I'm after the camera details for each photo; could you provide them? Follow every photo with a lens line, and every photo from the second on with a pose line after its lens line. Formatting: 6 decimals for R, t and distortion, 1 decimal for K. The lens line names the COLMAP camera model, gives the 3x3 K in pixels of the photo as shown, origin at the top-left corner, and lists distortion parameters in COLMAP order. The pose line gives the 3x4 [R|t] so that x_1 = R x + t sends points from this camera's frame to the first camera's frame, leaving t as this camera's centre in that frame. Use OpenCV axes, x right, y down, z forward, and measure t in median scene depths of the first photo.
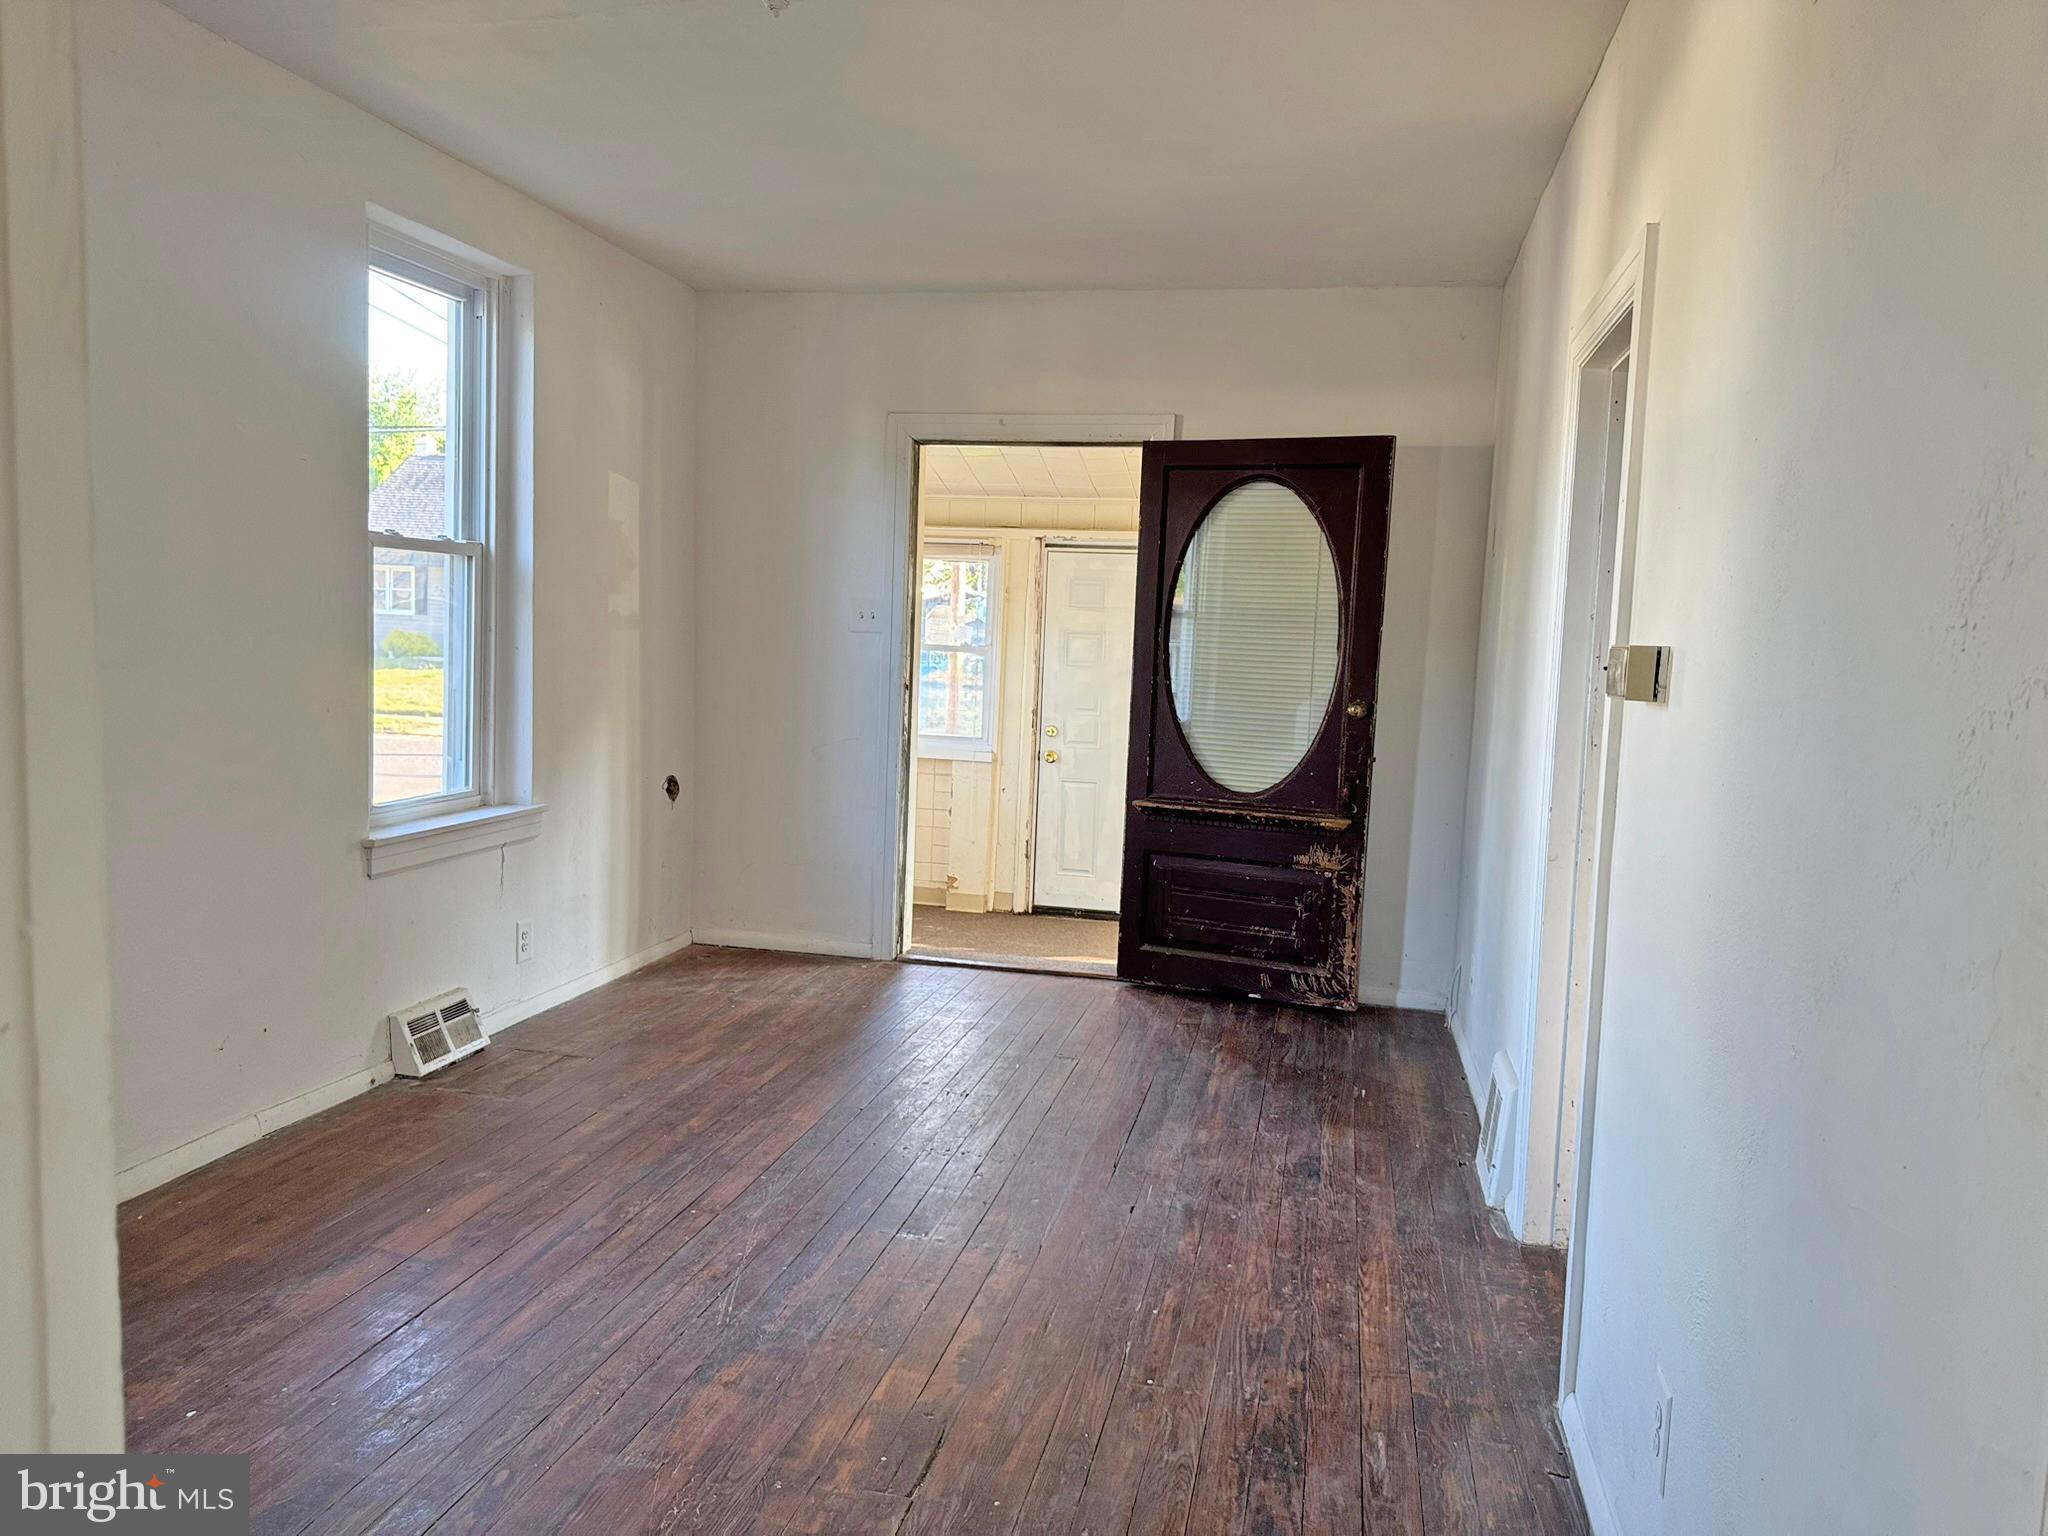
lens RADIAL K [[1460.3, 0, 1024.0], [0, 1460.3, 768.0], [0, 0, 1]] dist [-0.000881, -0.004843]
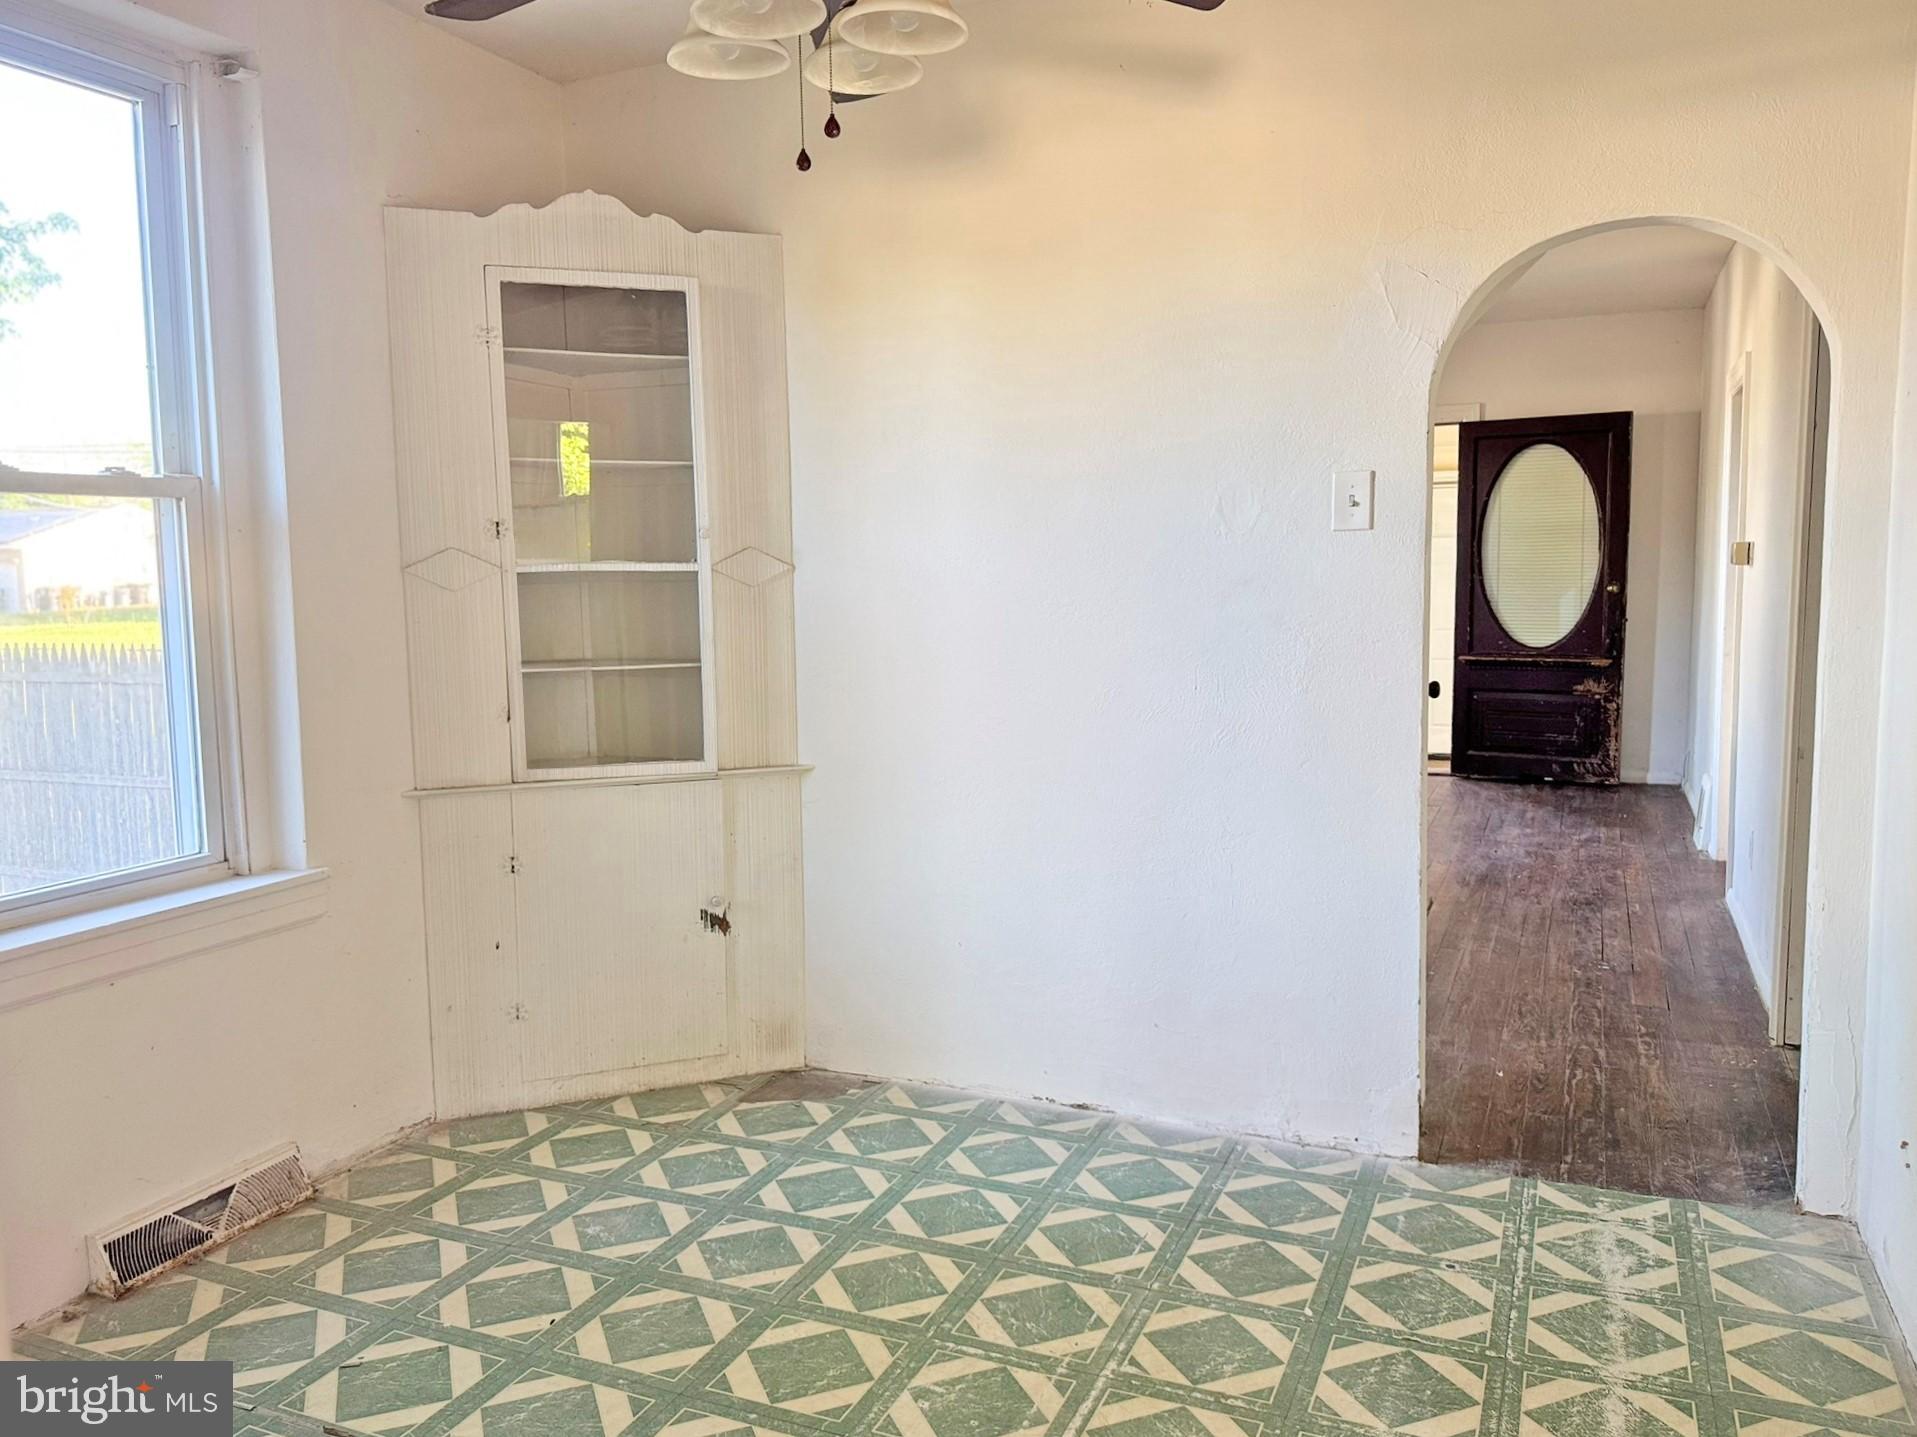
lens RADIAL K [[1267.1, 0, 953.7], [0, 1267.1, 680.5], [0, 0, 1]] dist [-0.072129, -0.003133]
pose [[0.964804, -0.030044, -0.261249, -0.105332], [0.030568, 0.999531, -0.002060, 0.038114], [0.261188, -0.005998, 0.965269, -0.447592]]
